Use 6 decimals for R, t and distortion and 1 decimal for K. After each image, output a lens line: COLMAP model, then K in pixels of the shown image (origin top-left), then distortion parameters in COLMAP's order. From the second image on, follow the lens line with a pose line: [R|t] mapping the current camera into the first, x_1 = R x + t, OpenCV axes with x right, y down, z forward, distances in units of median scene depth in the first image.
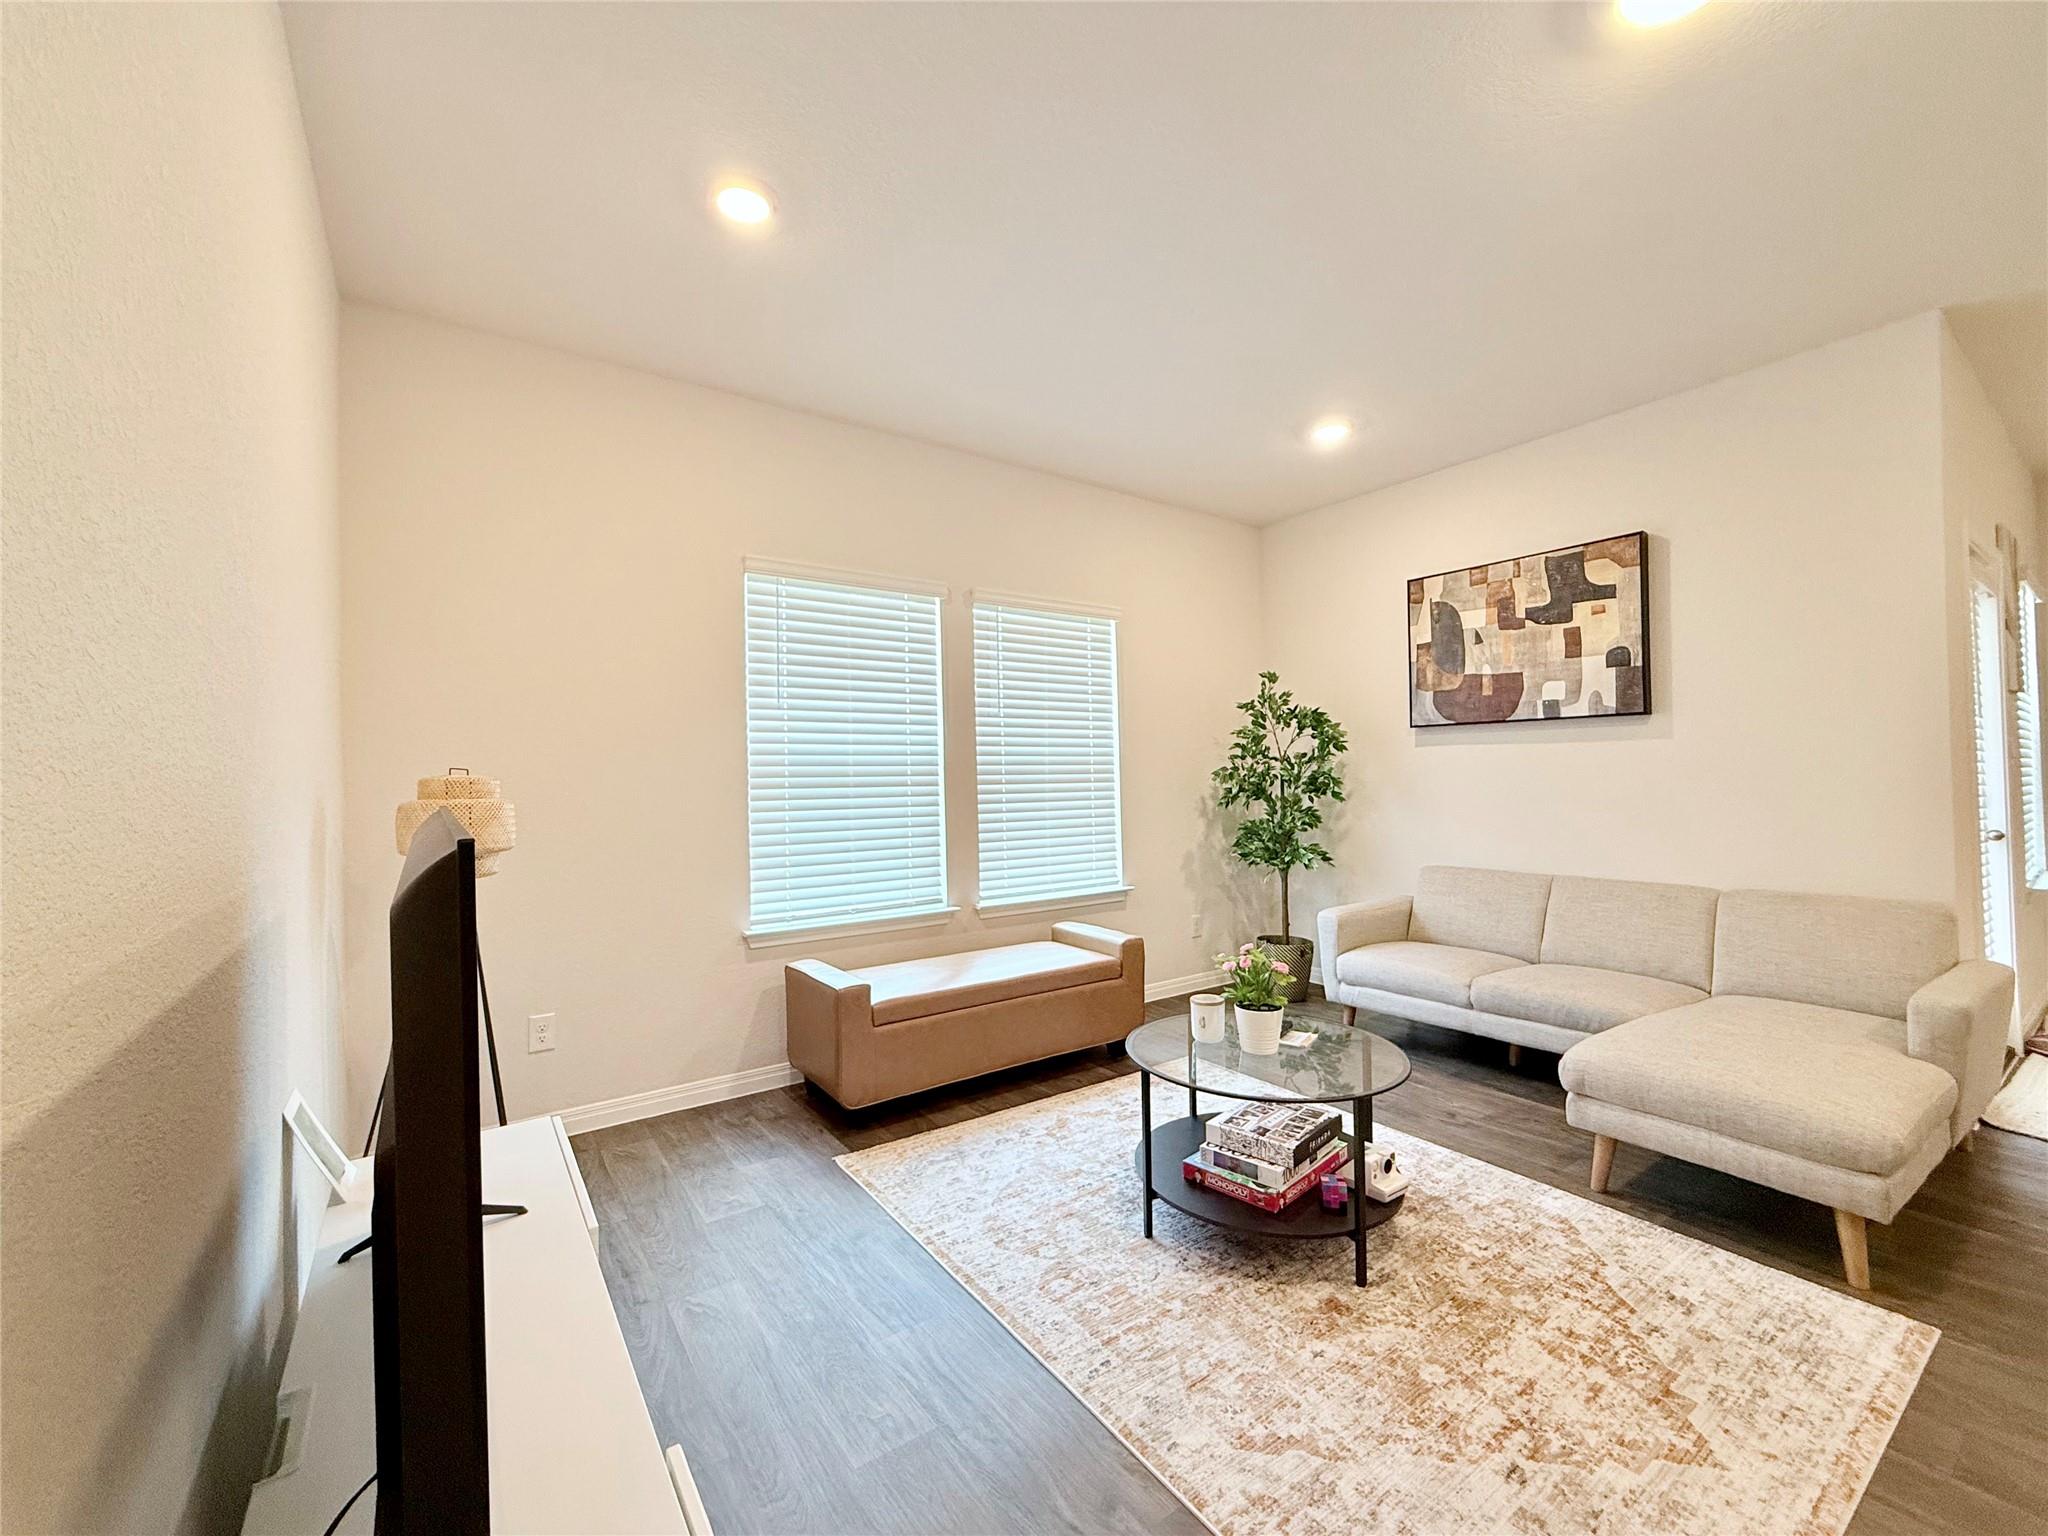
lens RADIAL K [[817.7, 0, 1021.1], [0, 817.7, 771.6], [0, 0, 1]] dist [-0.001268, 0.000646]
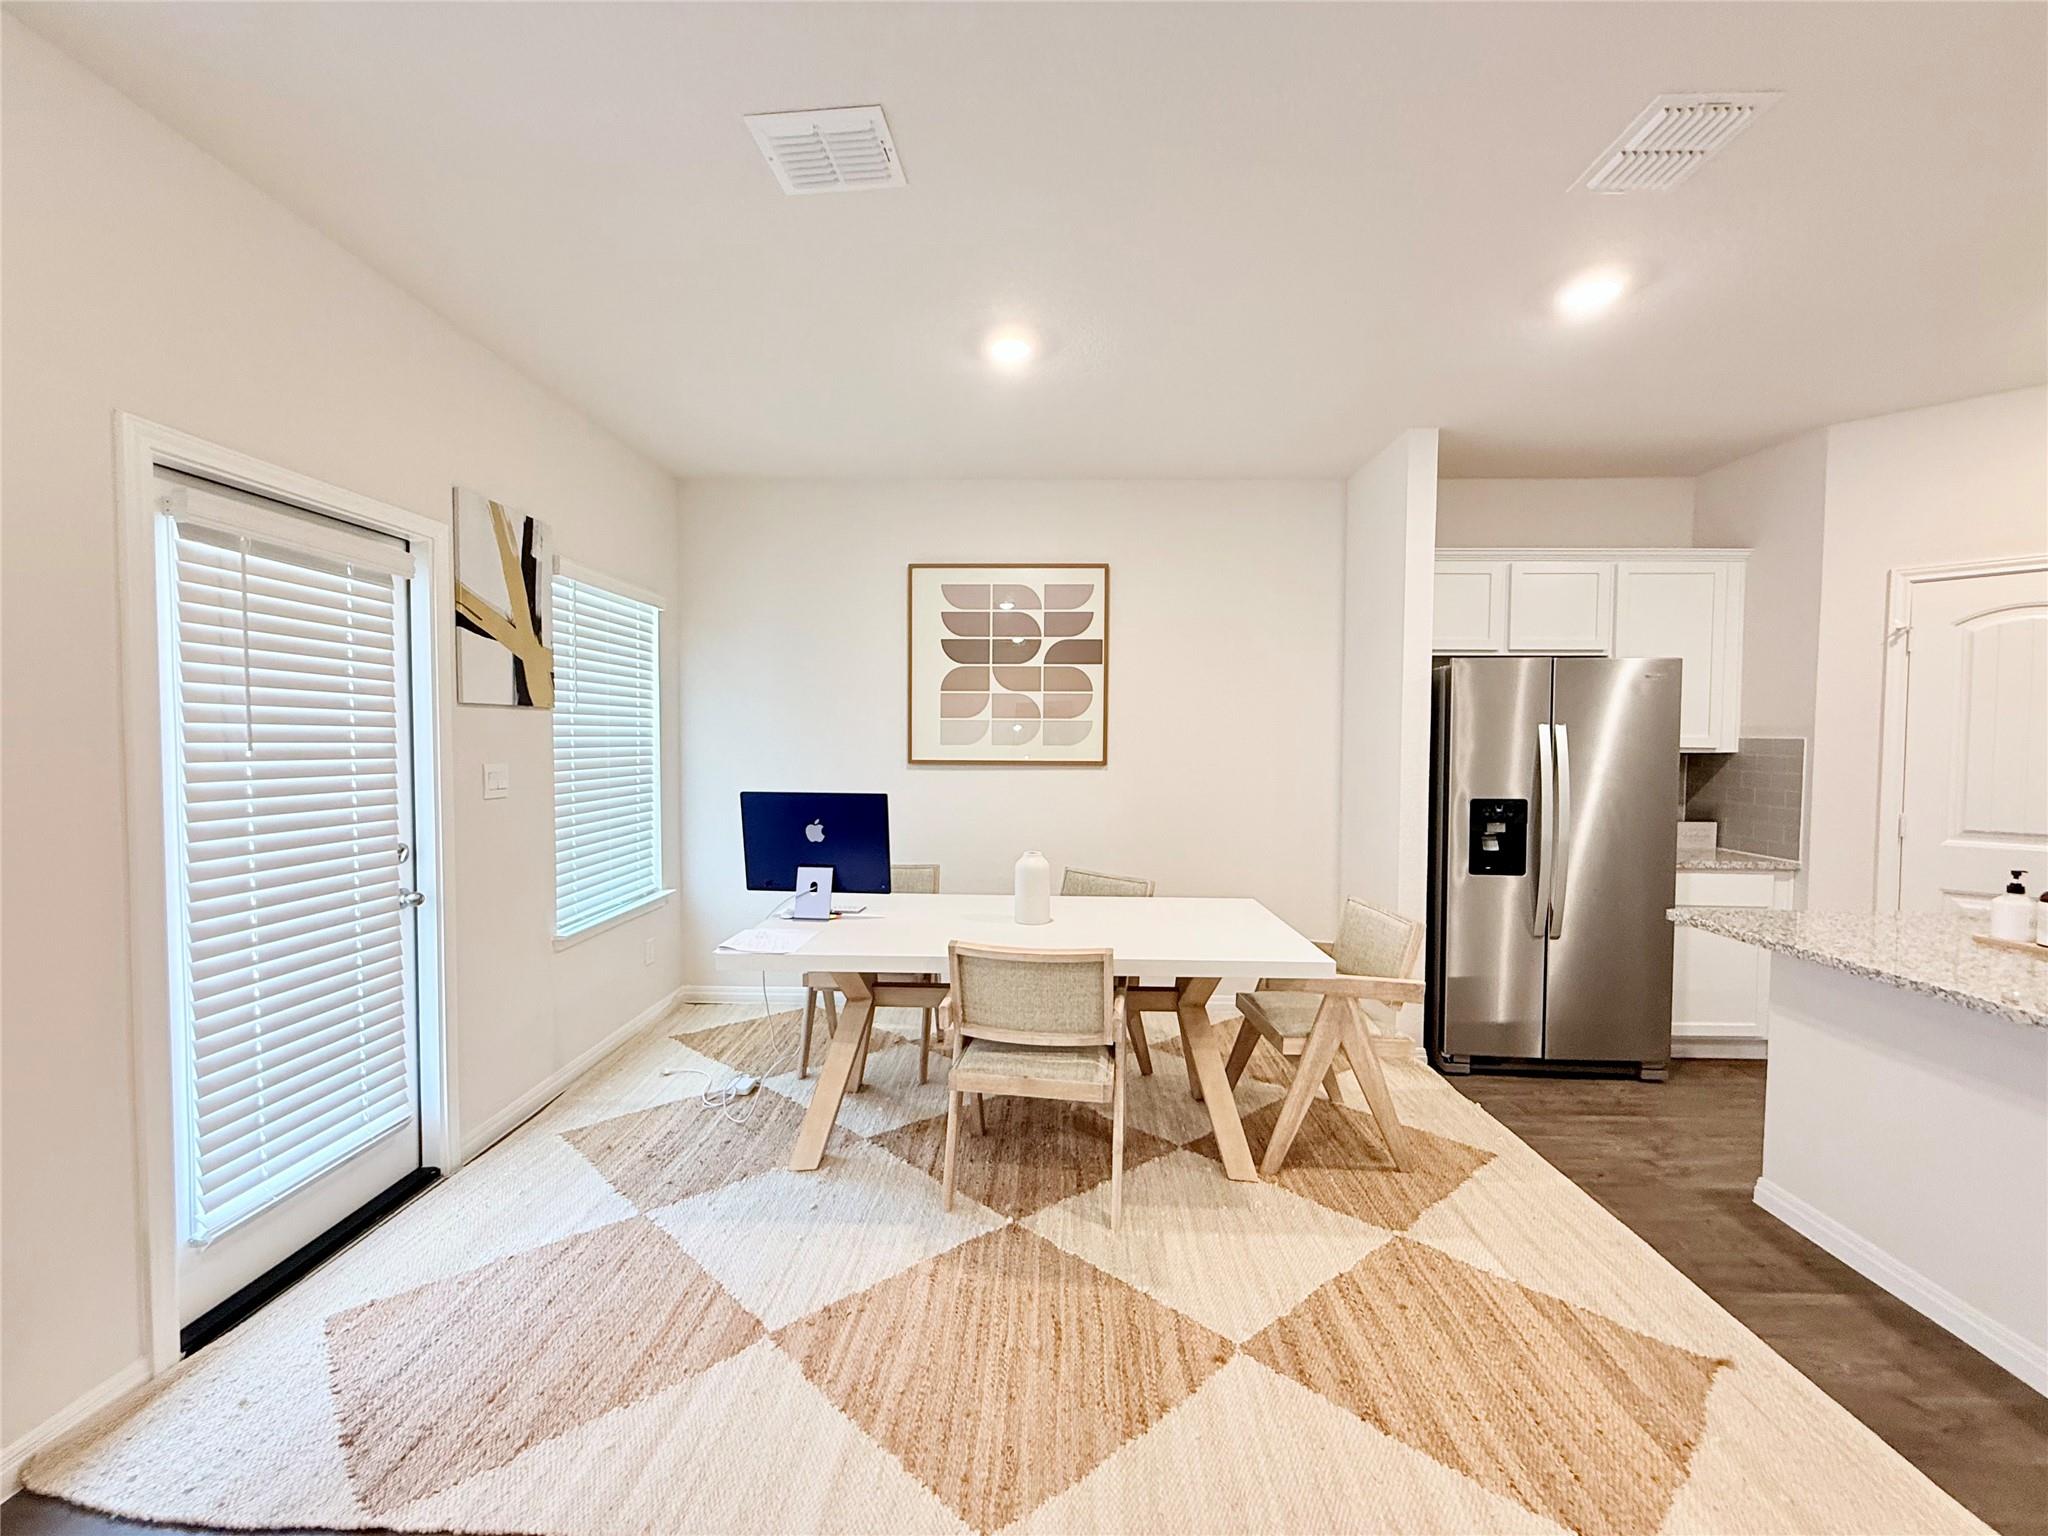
lens RADIAL K [[817.7, 0, 1020.4], [0, 817.7, 766.2], [0, 0, 1]] dist [-0.001268, 0.000646]
pose [[0.596048, -0.006309, 0.802924, 0.885831], [-0.027475, 0.999223, 0.028248, -0.076895], [-0.802479, -0.038897, 0.595411, 0.107563]]
